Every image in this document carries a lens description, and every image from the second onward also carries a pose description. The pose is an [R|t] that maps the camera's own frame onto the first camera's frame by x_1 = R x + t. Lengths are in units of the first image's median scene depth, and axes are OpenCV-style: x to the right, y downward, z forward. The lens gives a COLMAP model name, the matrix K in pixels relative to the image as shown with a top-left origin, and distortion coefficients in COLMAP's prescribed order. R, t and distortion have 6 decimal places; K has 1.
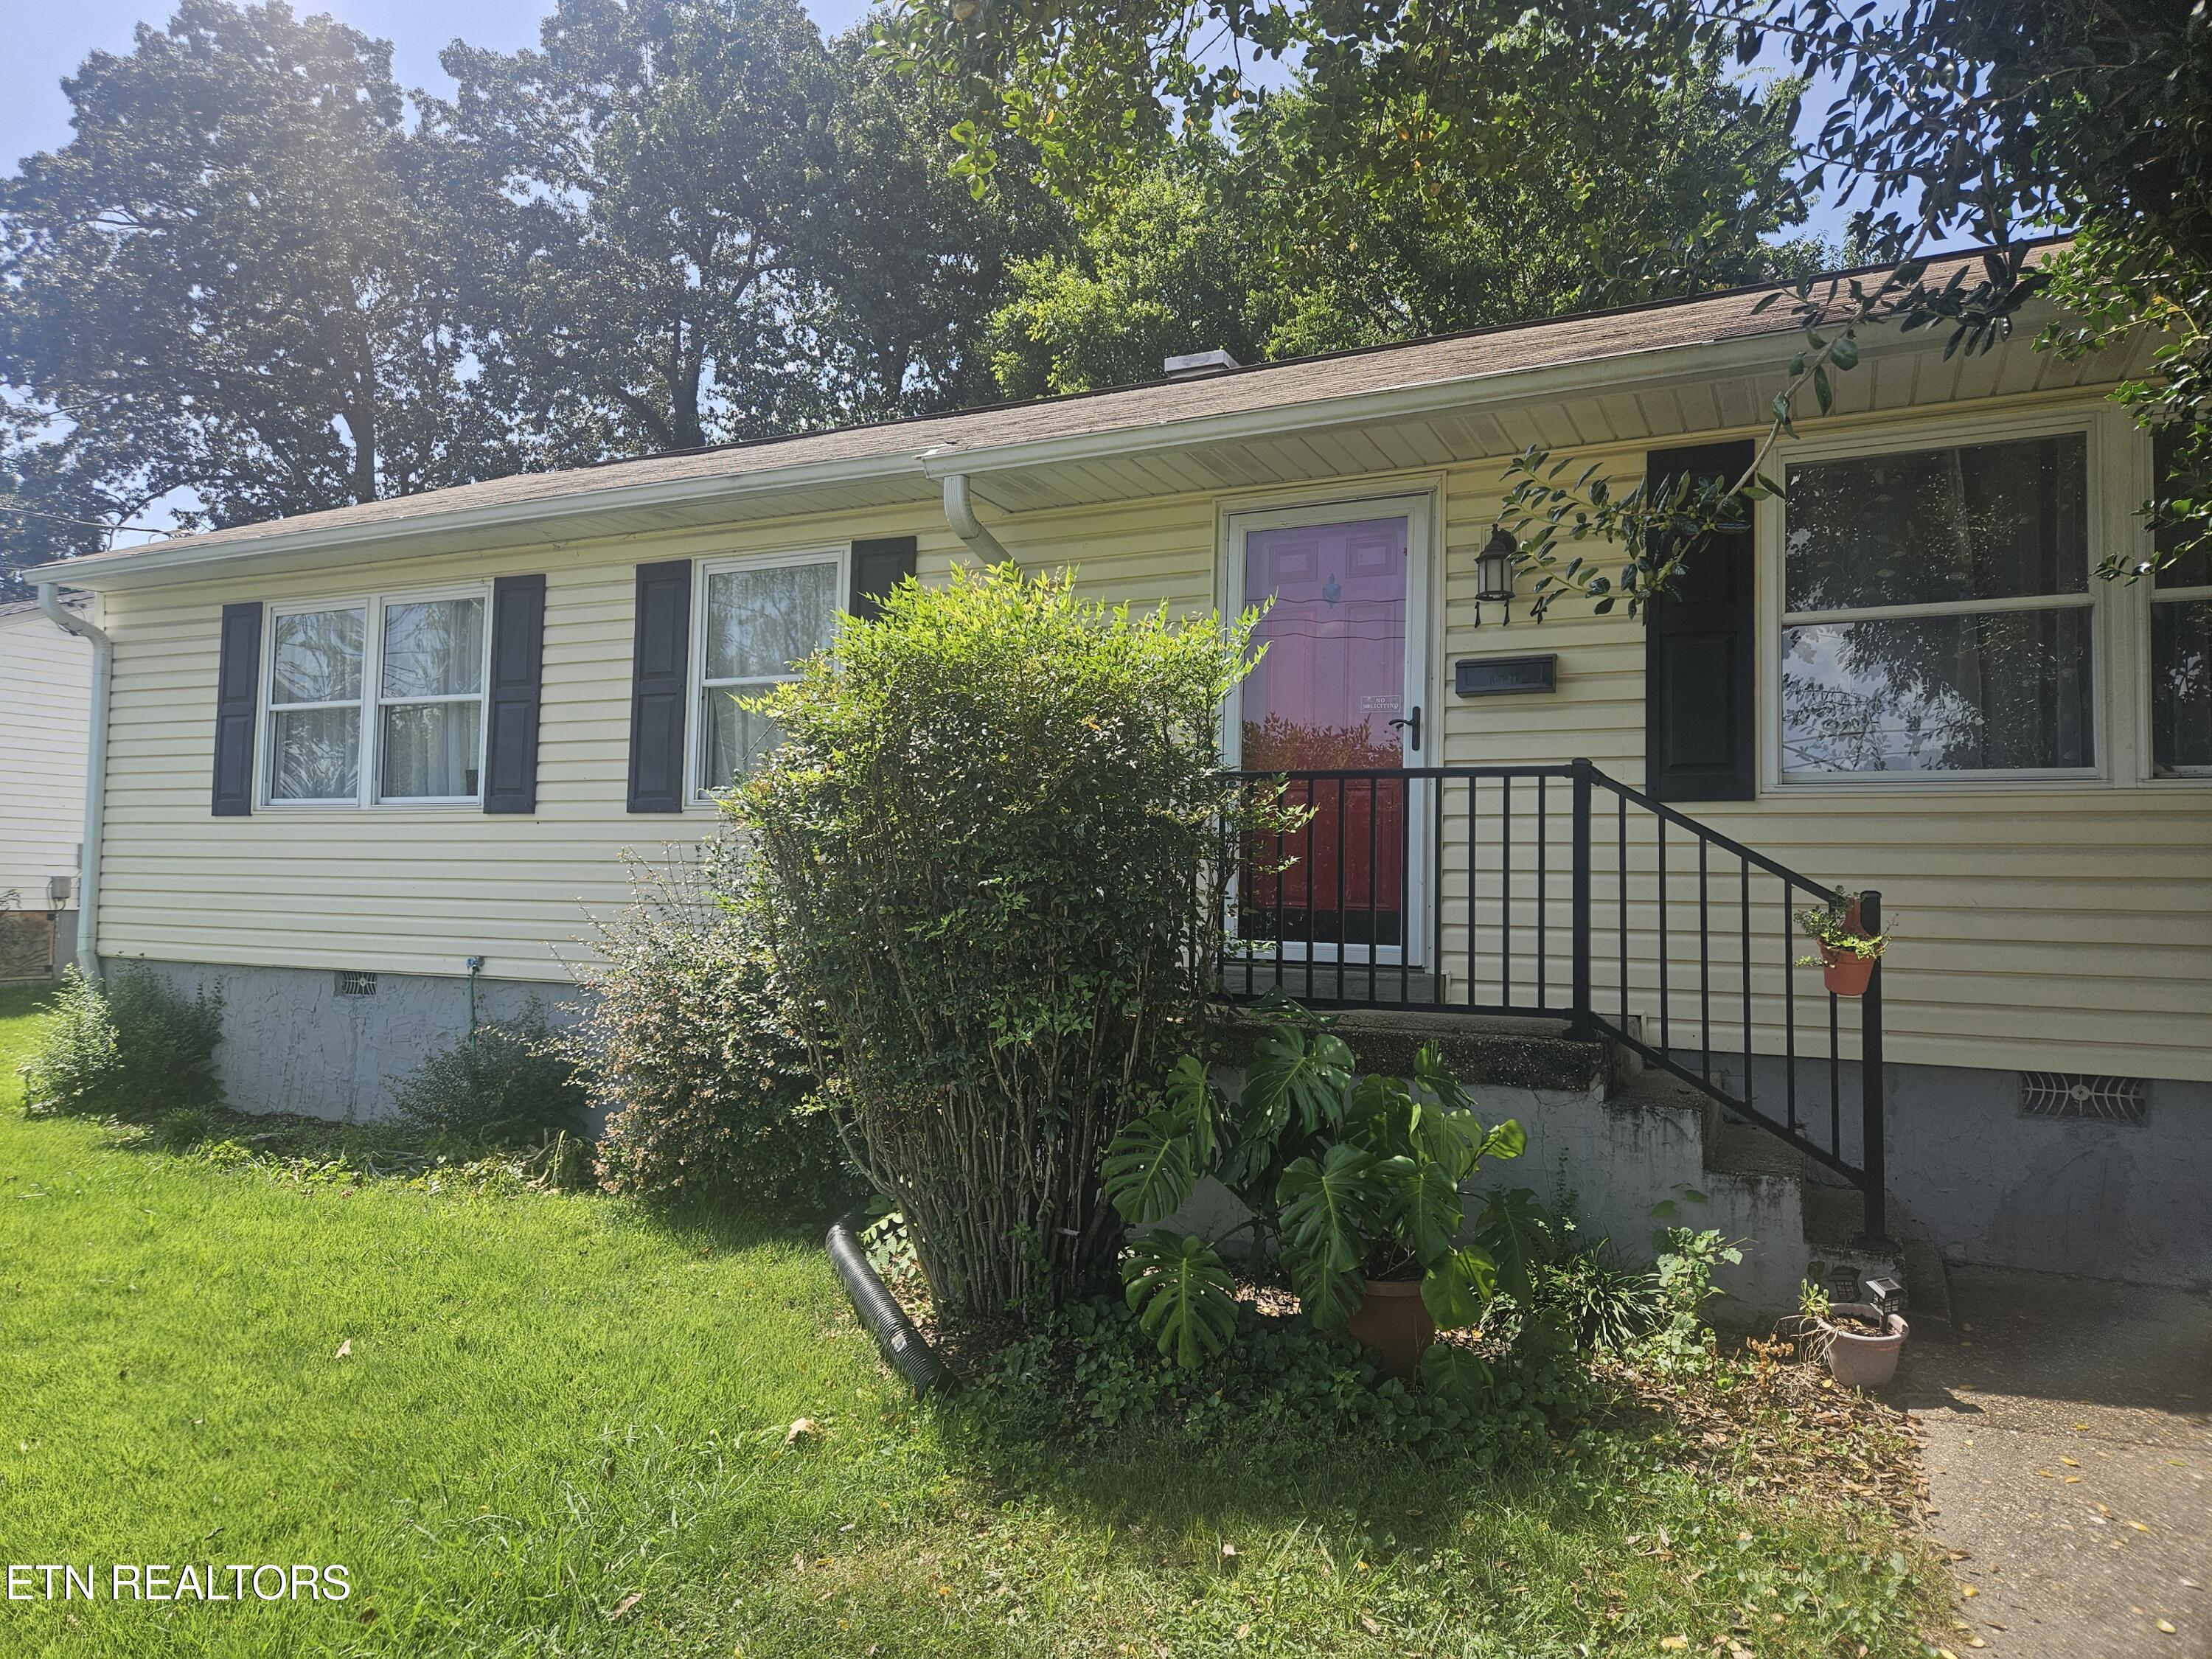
lens RADIAL K [[1458.3, 0, 1008.7], [0, 1458.3, 846.5], [0, 0, 1]] dist [0.061610, -0.050686]
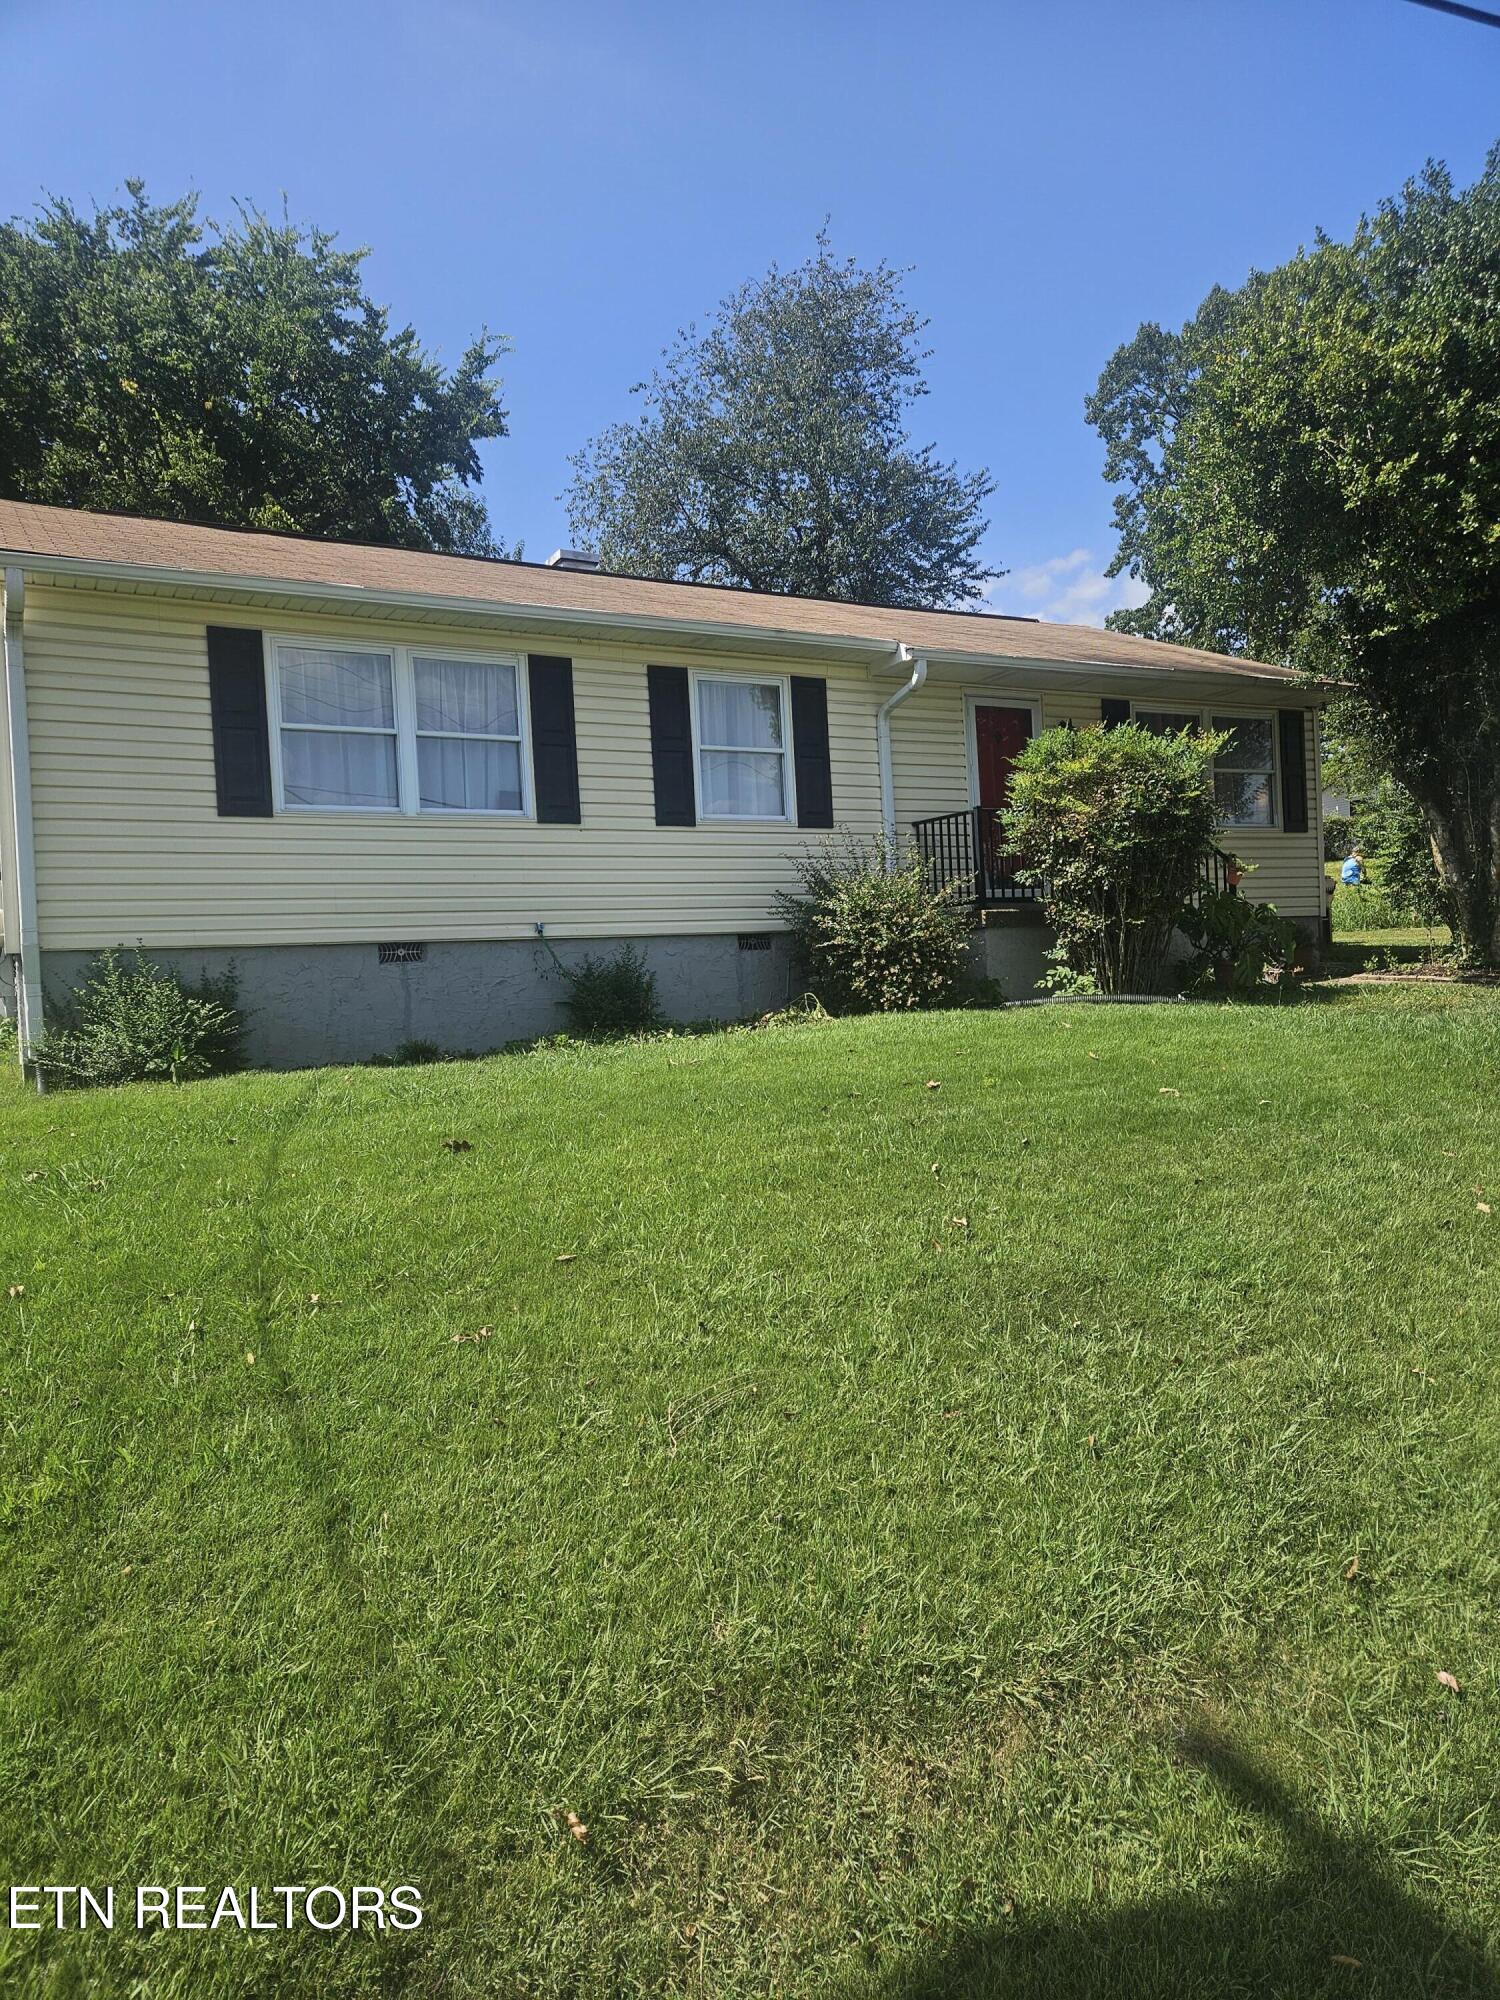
lens RADIAL K [[1318.5, 0, 745.4], [0, 1318.5, 986.4], [0, 0, 1]] dist [0.061610, -0.050686]
pose [[0.579068, -0.058932, 0.813146, -1.301482], [0.019681, 0.998104, 0.058321, 0.065493], [-0.815041, -0.017769, 0.579130, 0.093750]]
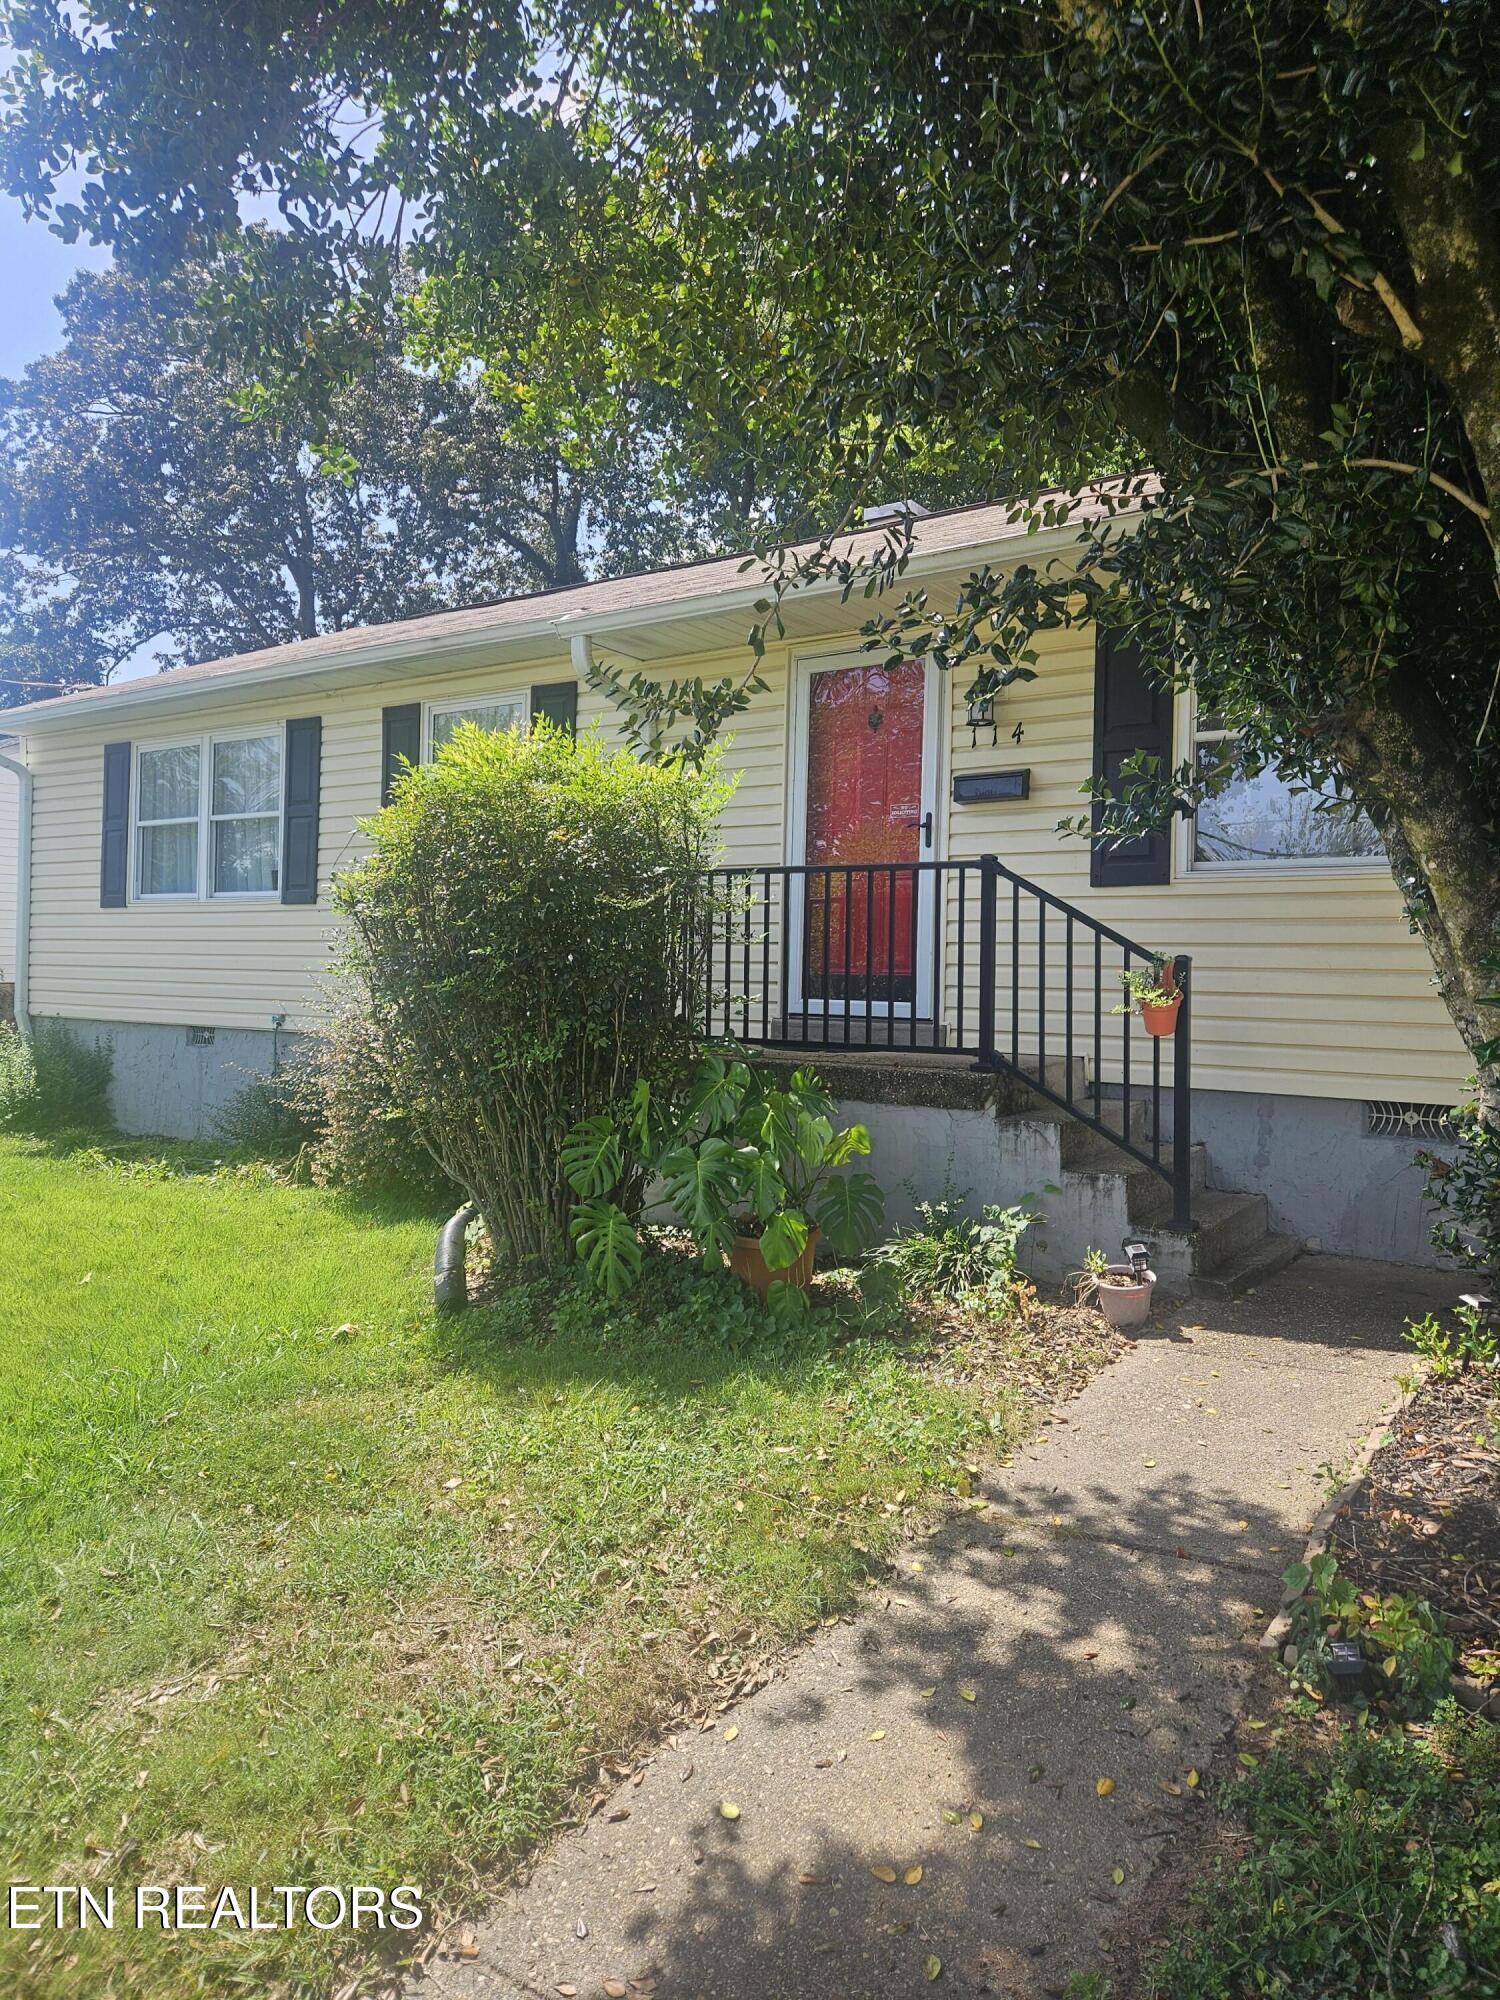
lens RADIAL K [[1318.5, 0, 745.4], [0, 1318.5, 986.4], [0, 0, 1]] dist [0.061610, -0.050686]
pose [[0.991676, -0.002190, -0.128736, 0.200241], [0.007877, 0.999014, 0.043685, 0.001898], [0.128514, -0.044335, 0.990716, -0.110189]]
